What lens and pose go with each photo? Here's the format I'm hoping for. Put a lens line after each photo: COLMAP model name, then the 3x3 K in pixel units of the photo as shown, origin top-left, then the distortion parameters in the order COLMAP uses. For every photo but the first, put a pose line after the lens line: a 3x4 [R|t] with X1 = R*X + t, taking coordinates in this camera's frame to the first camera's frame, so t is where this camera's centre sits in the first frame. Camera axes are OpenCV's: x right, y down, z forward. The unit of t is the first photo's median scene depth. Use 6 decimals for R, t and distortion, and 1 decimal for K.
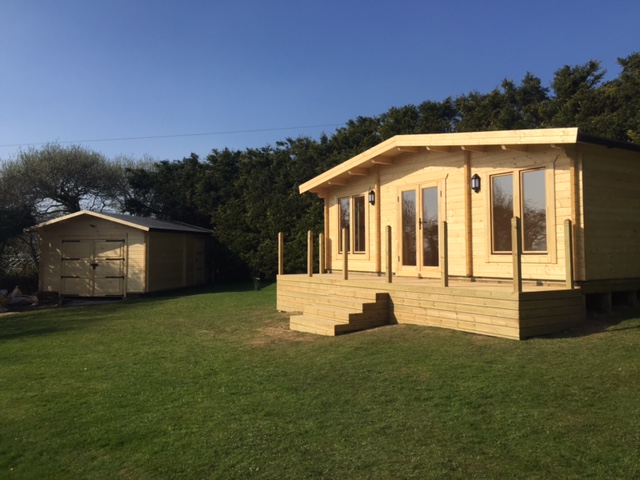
lens RADIAL K [[541.9, 0, 321.0], [0, 541.9, 239.9], [0, 0, 1]] dist [0.056160, -0.085963]
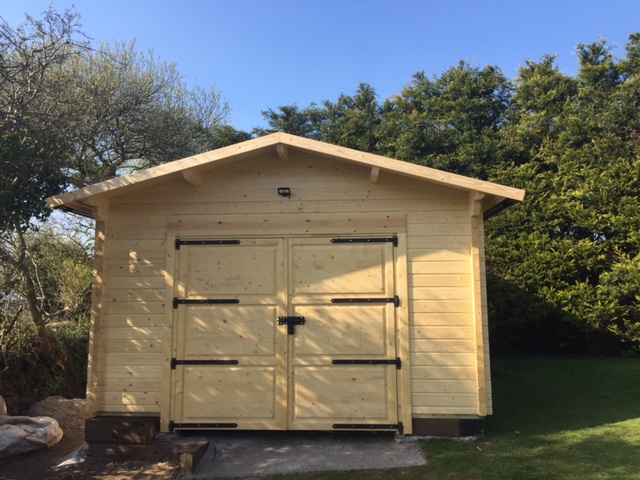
lens RADIAL K [[541.9, 0, 321.6], [0, 541.9, 242.4], [0, 0, 1]] dist [0.056160, -0.085963]
pose [[0.992115, 0.010754, 0.124872, -0.436677], [-0.000800, 0.996835, -0.079498, 0.026442], [-0.125332, 0.078771, 0.988983, 0.699157]]
